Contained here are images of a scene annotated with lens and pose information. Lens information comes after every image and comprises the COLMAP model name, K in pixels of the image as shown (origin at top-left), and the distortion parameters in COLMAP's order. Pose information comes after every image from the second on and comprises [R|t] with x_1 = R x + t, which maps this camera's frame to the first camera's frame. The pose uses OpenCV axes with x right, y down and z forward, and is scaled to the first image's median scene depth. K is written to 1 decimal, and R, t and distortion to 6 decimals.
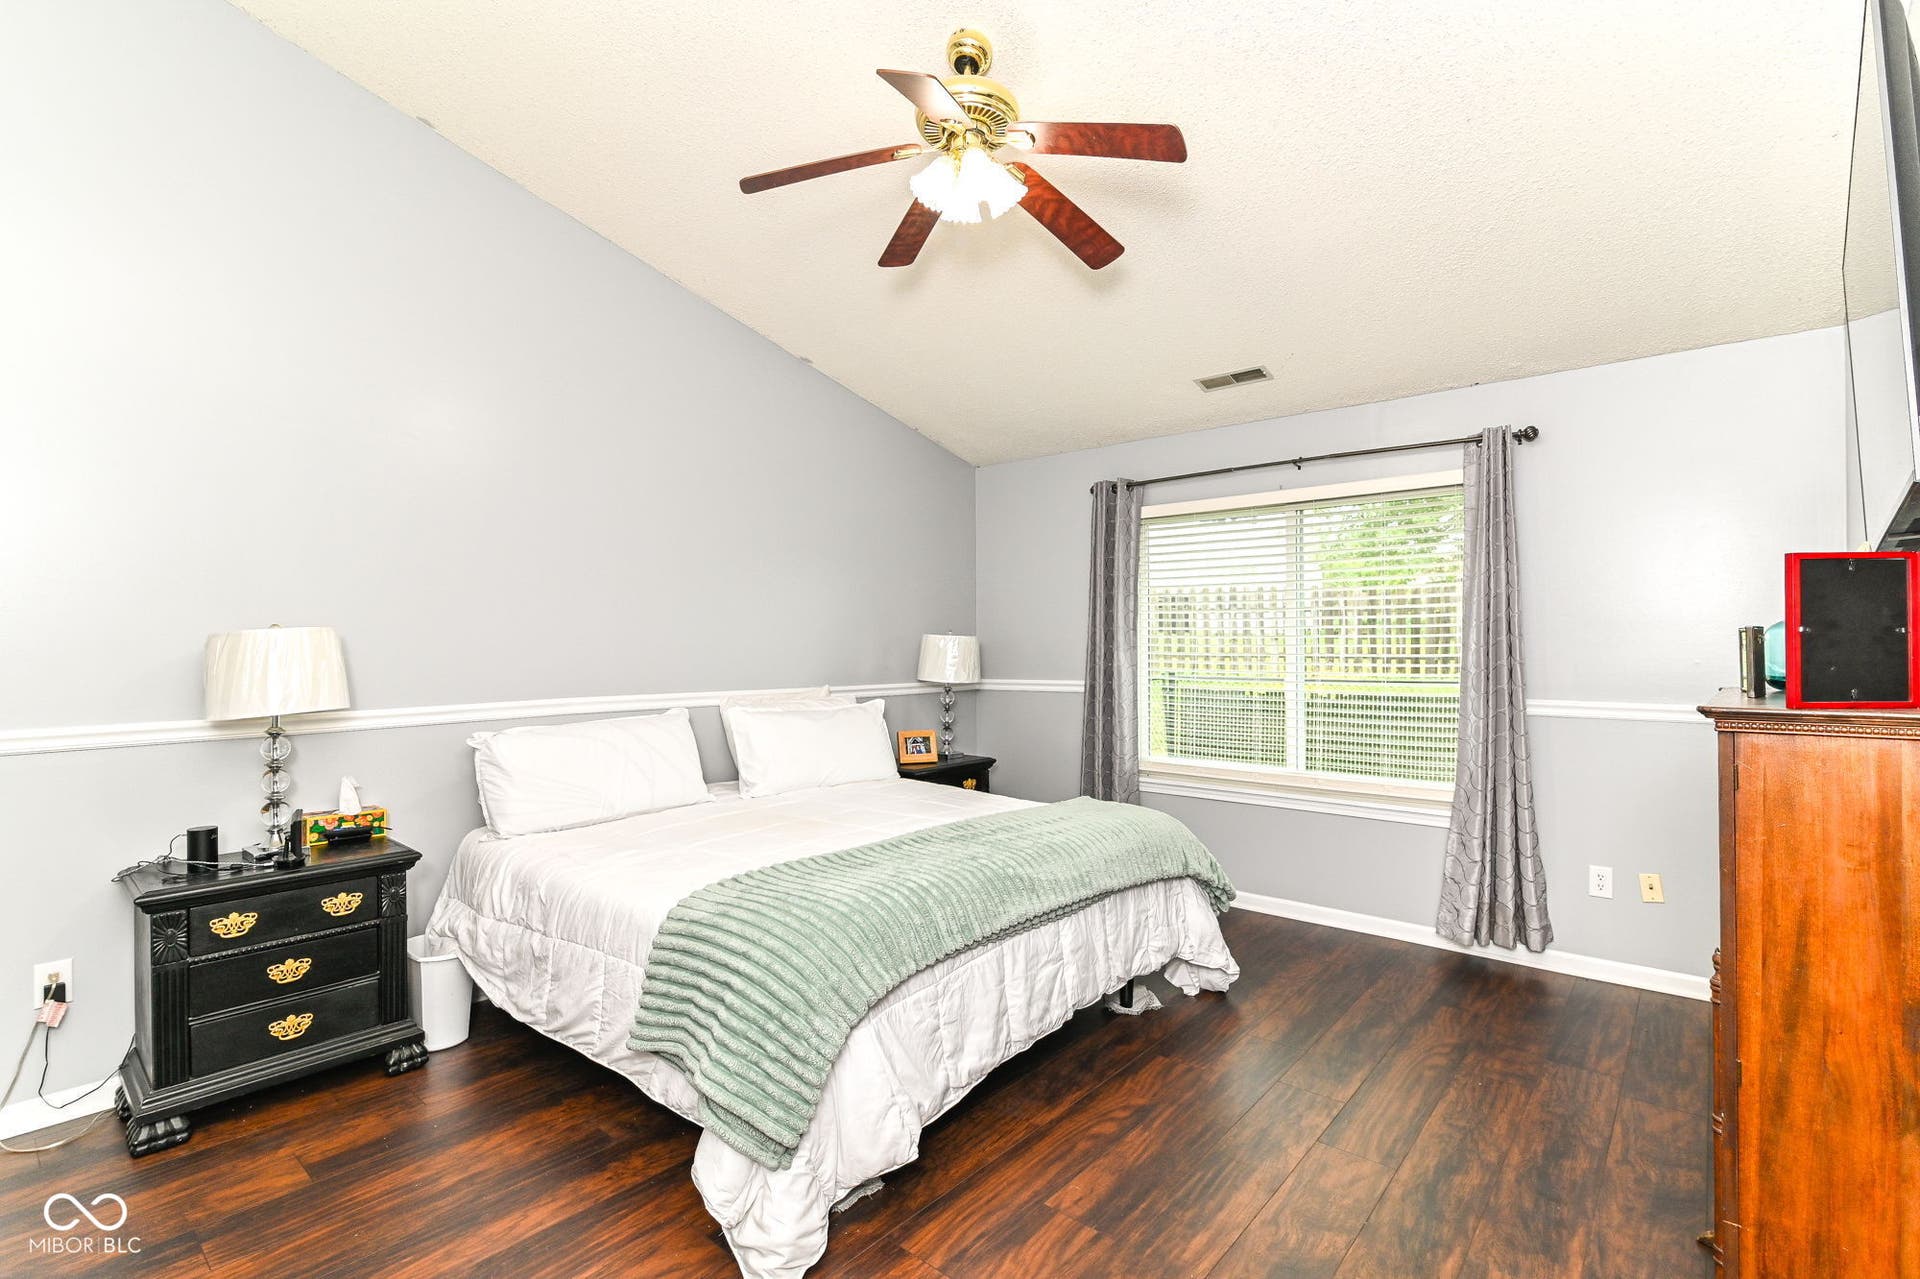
lens RADIAL K [[908.0, 0, 964.9], [0, 908.0, 643.0], [0, 0, 1]] dist [-0.014613, 0.001474]
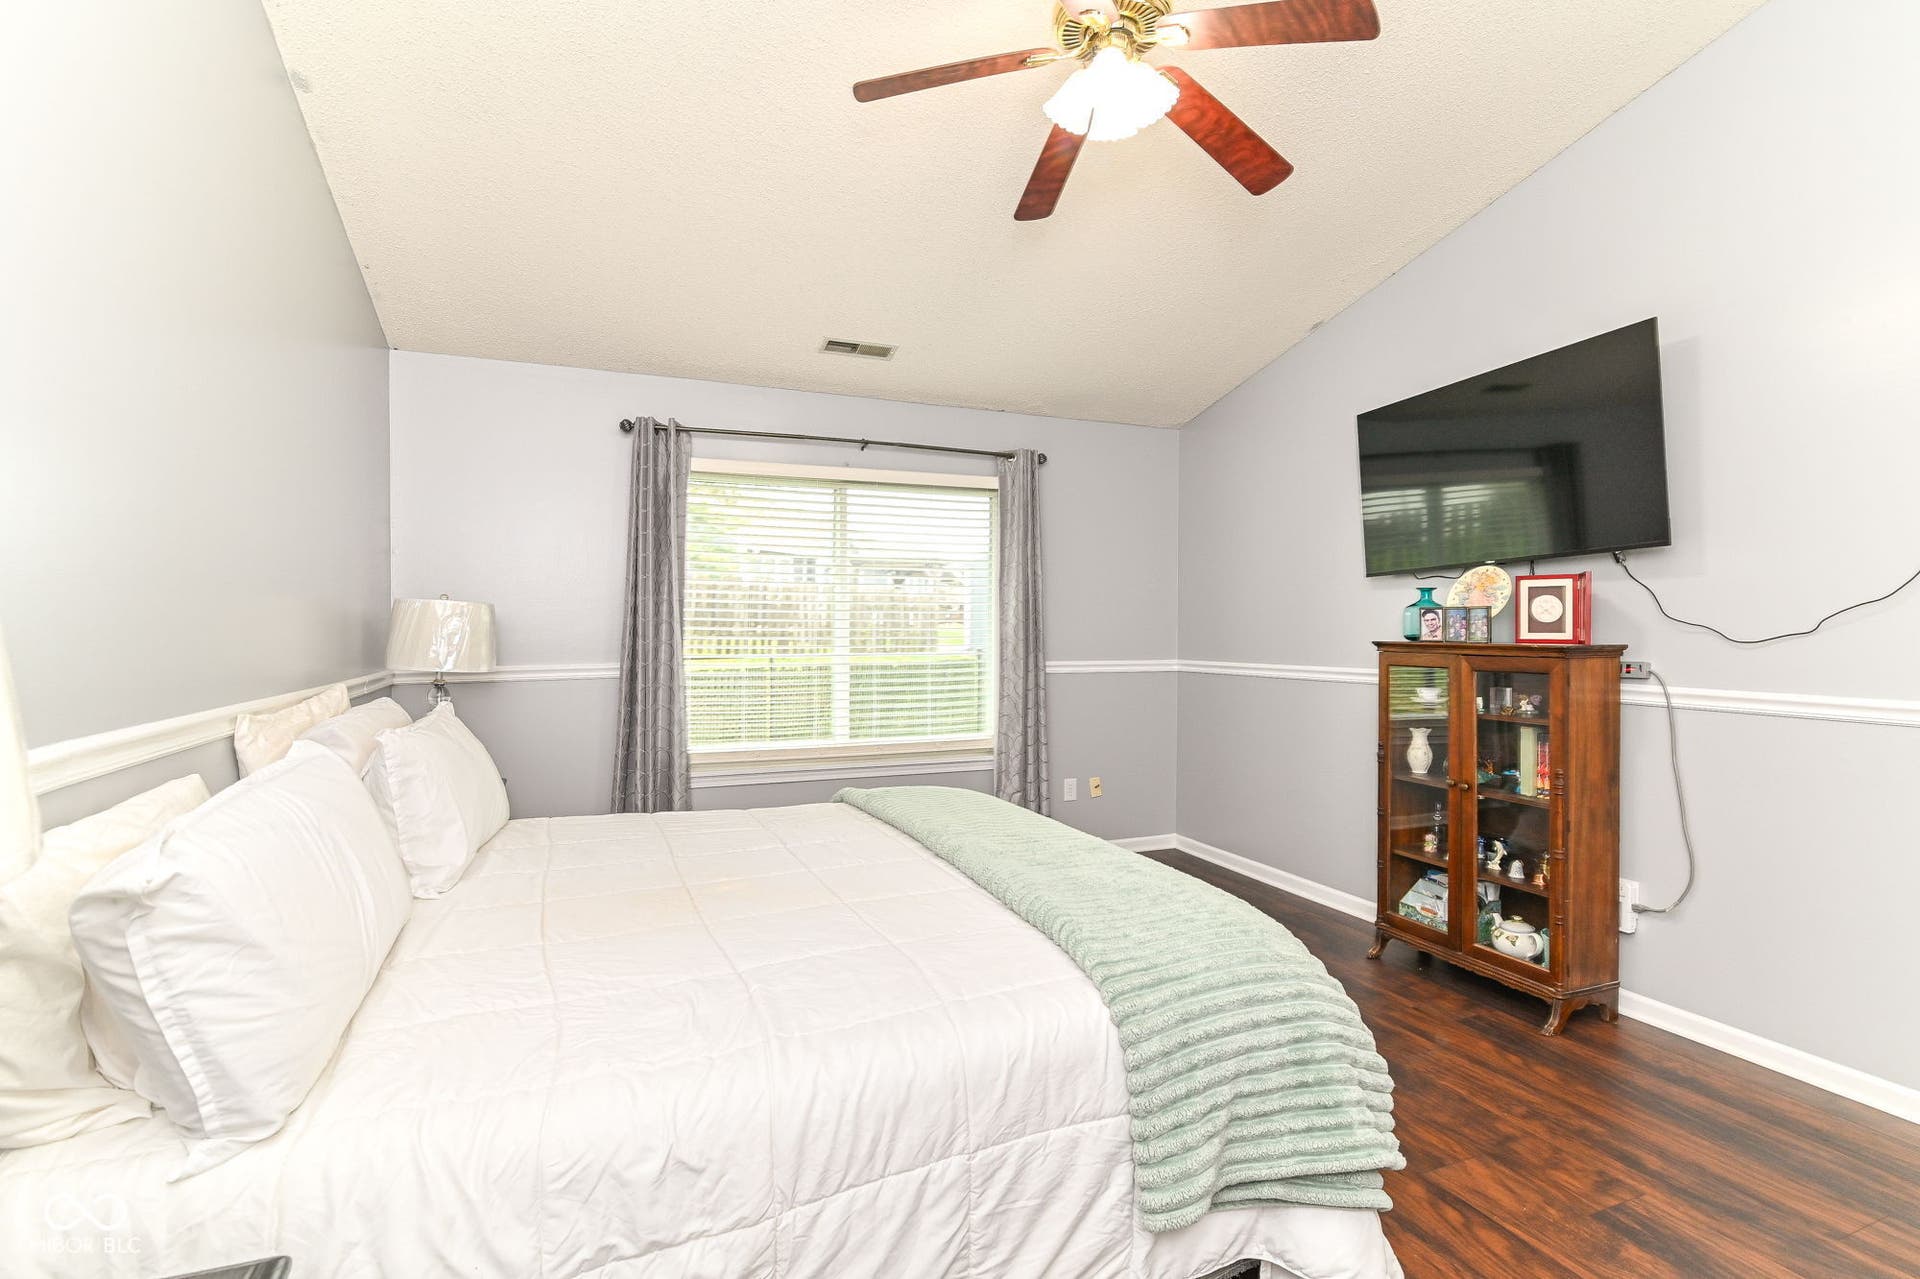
lens RADIAL K [[908.0, 0, 967.8], [0, 908.0, 655.6], [0, 0, 1]] dist [-0.014613, 0.001474]
pose [[0.454105, -0.027009, 0.890539, -0.513634], [-0.005633, 0.999433, 0.033184, 0.008727], [-0.890930, -0.020085, 0.453696, 0.418621]]
